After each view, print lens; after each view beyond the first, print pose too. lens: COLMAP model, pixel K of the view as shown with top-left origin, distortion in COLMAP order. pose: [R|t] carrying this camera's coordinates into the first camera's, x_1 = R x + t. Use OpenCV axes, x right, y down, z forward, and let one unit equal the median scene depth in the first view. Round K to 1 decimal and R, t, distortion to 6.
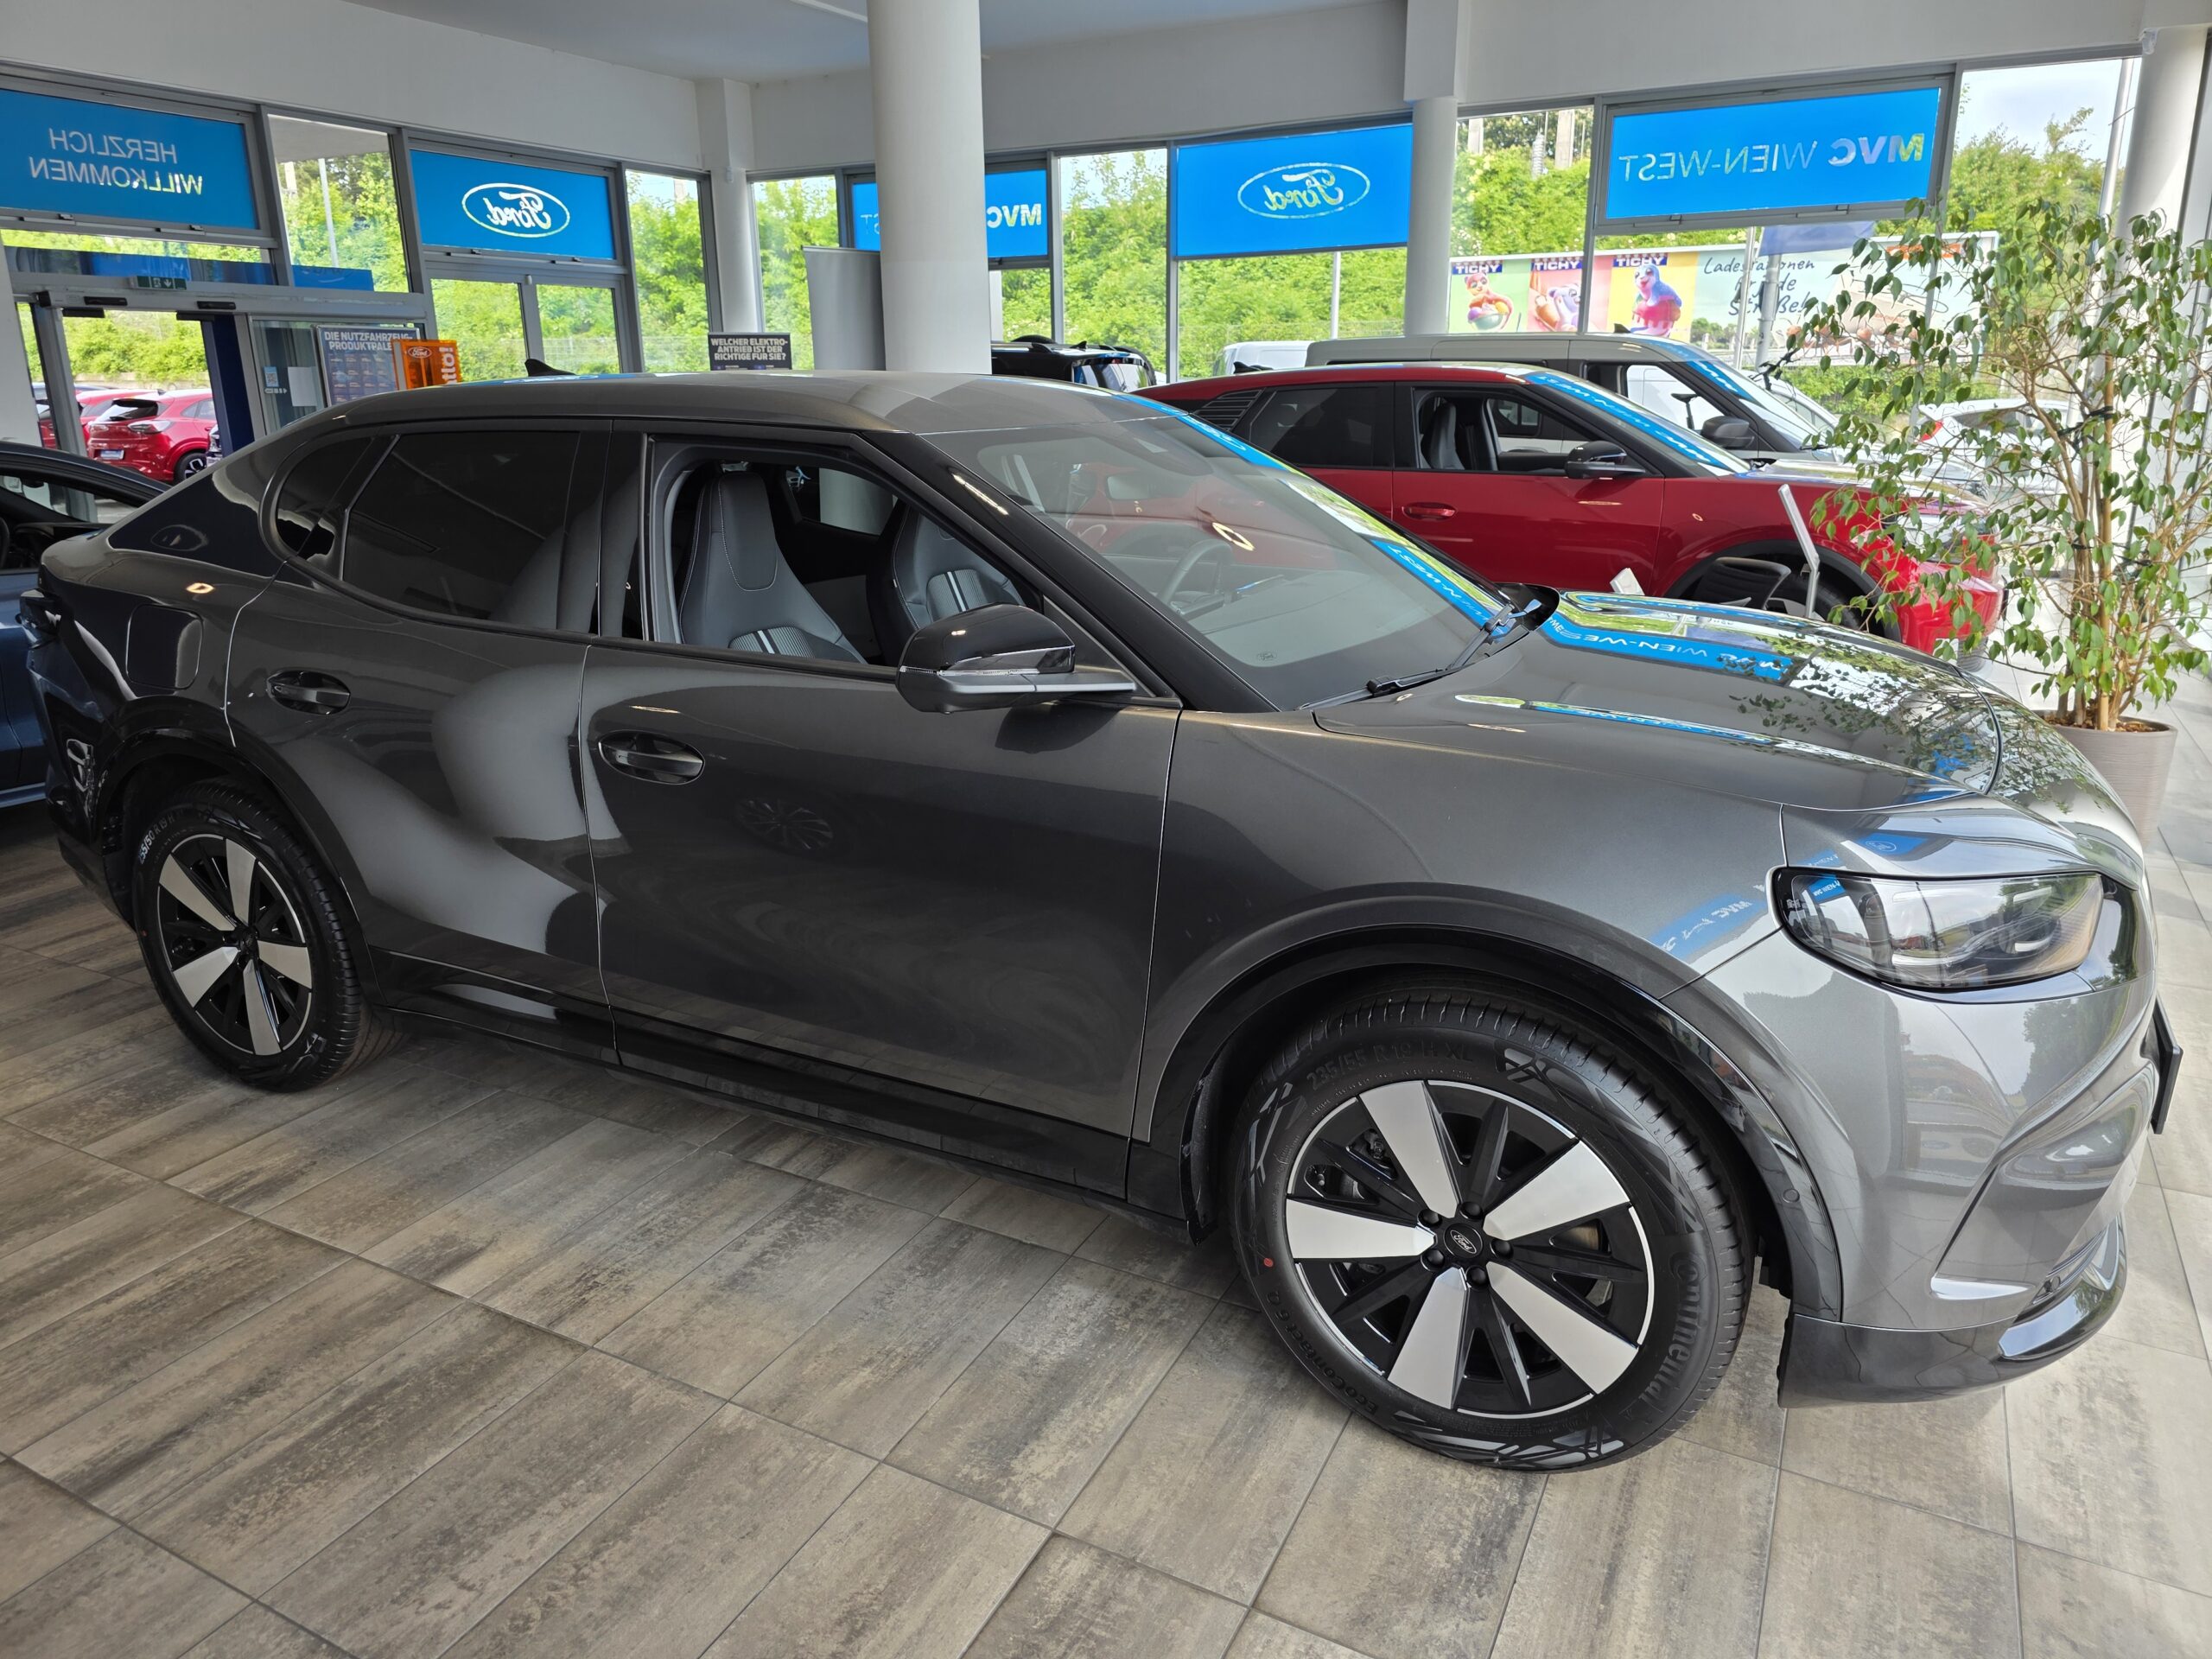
lens RADIAL K [[1491.1, 0, 1111.4], [0, 1491.1, 824.3], [0, 0, 1]] dist [0.039813, -0.038283]
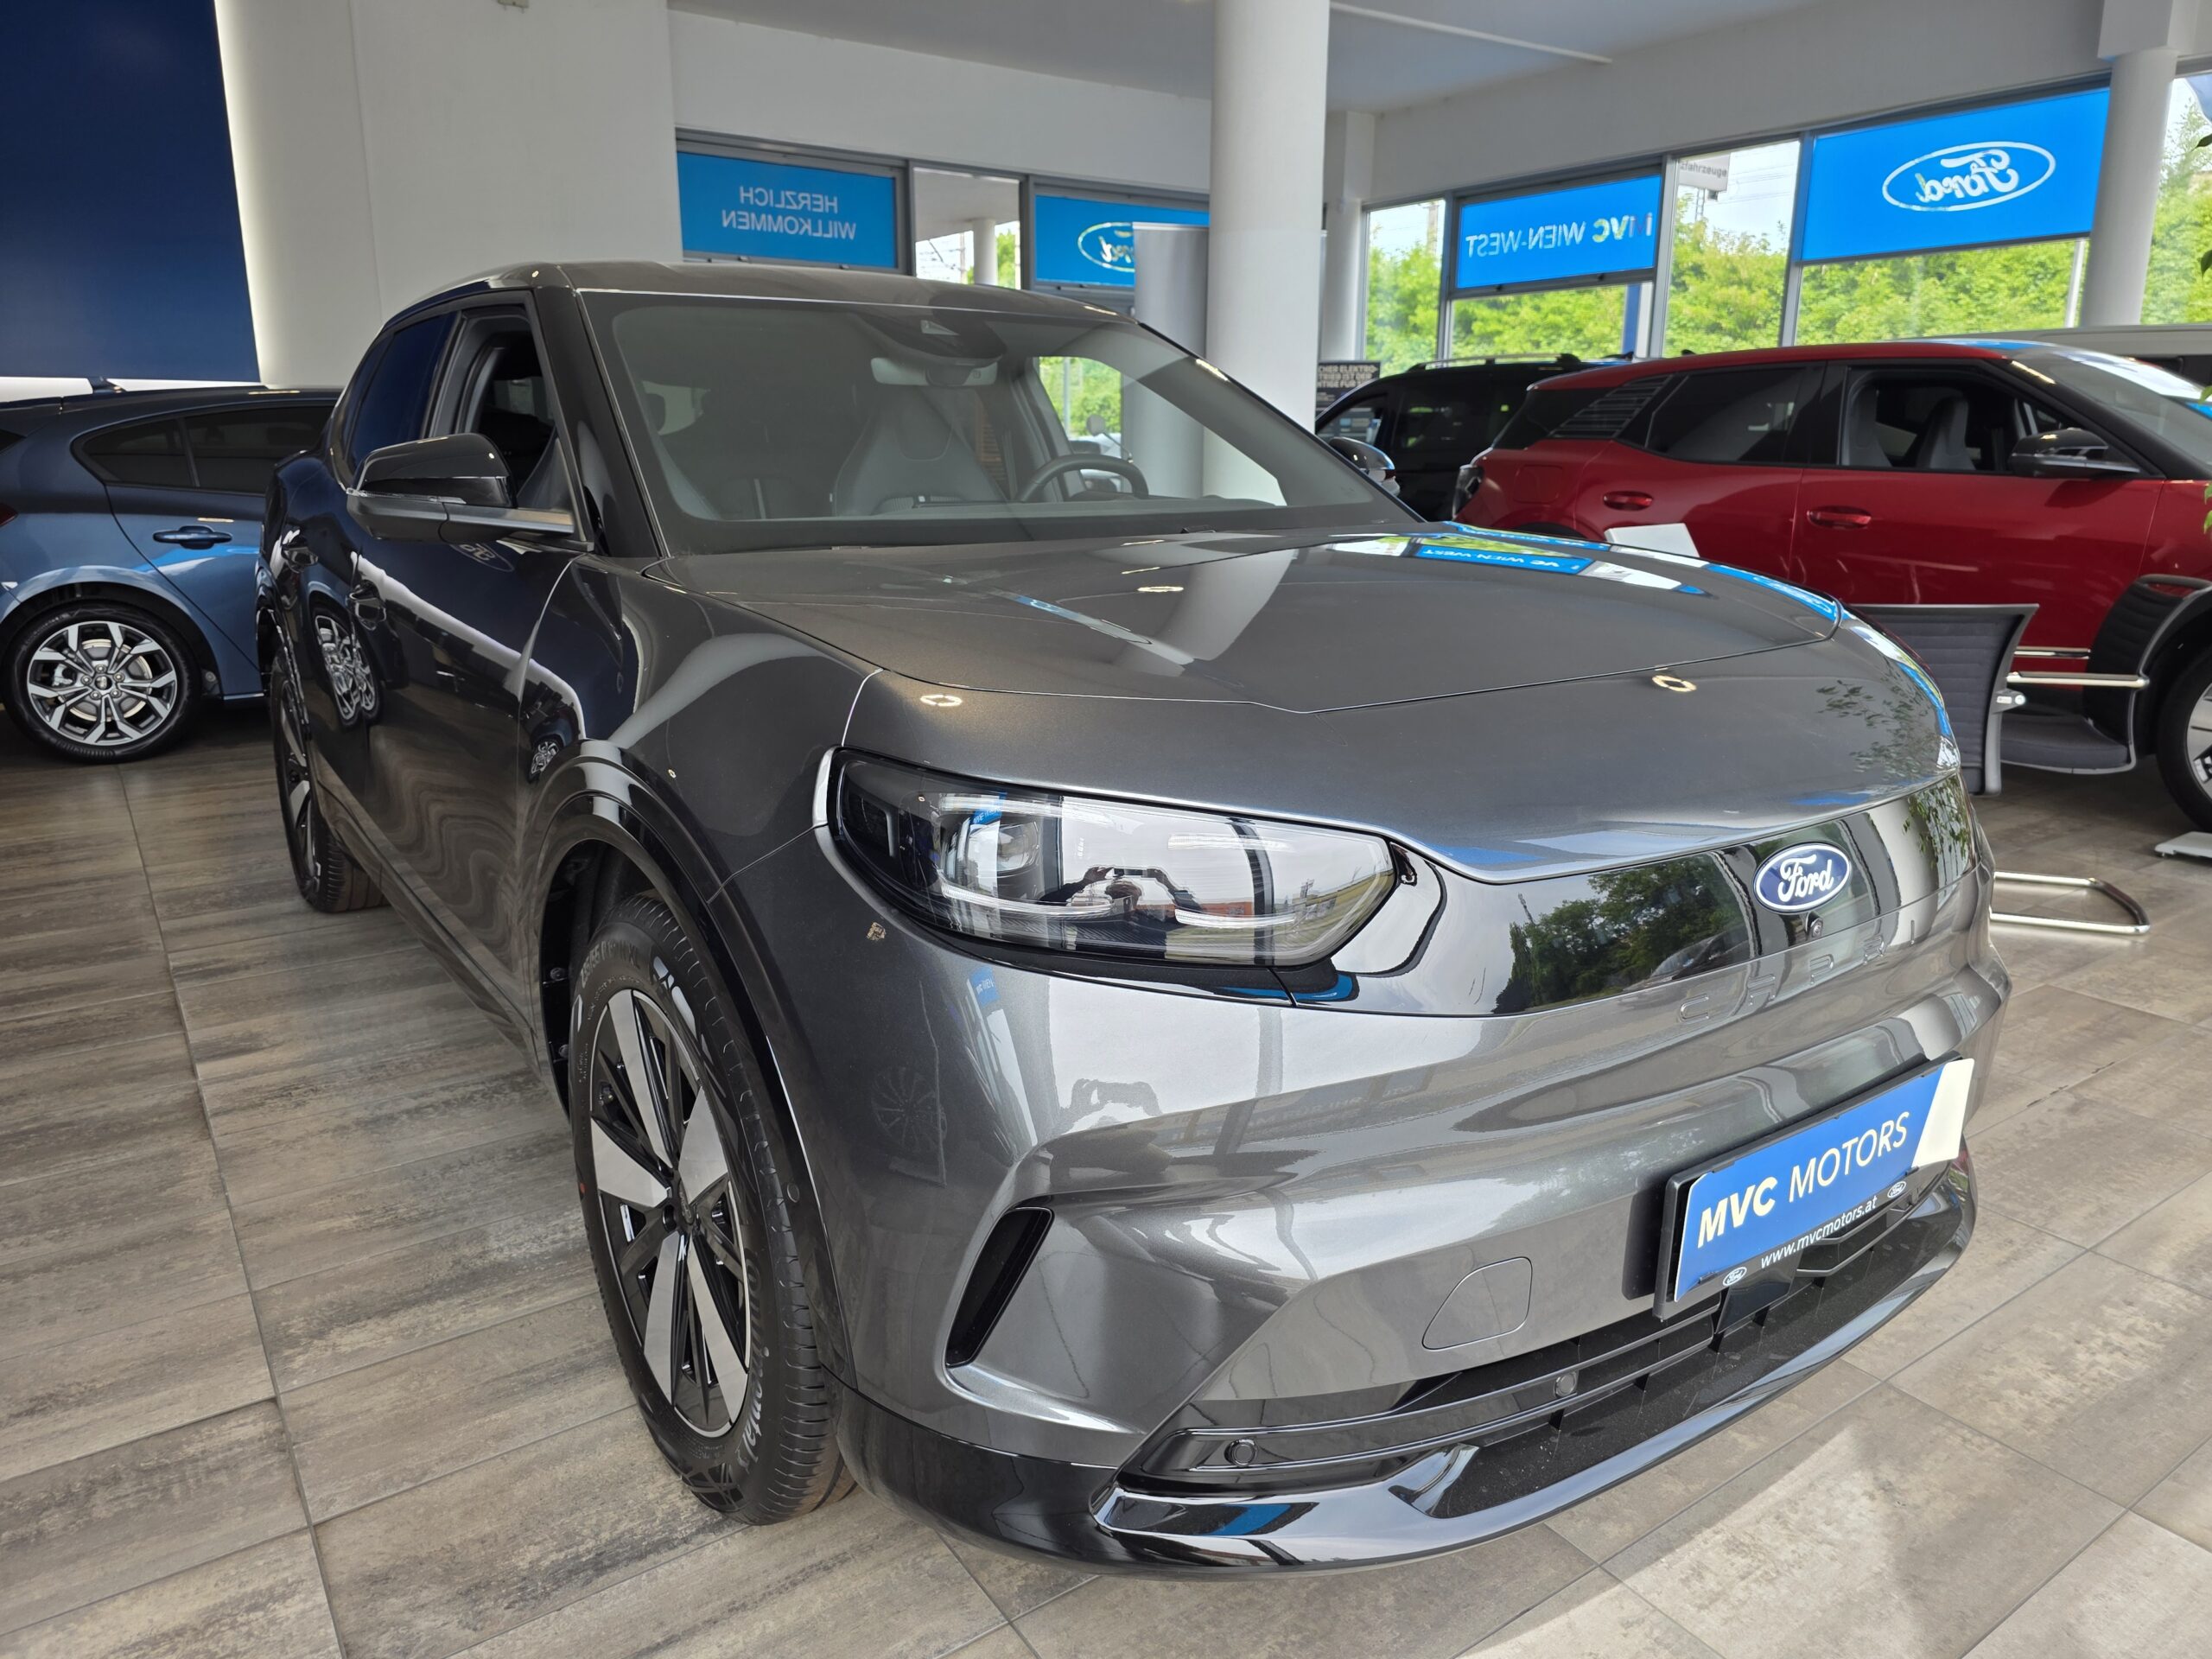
lens RADIAL K [[1491.1, 0, 1094.9], [0, 1491.1, 826.7], [0, 0, 1]] dist [0.039813, -0.038283]
pose [[0.883917, 0.129659, -0.449310, 0.158552], [-0.144683, 0.989478, 0.000907, 0.008163], [0.444699, 0.064206, 0.893376, 0.071675]]
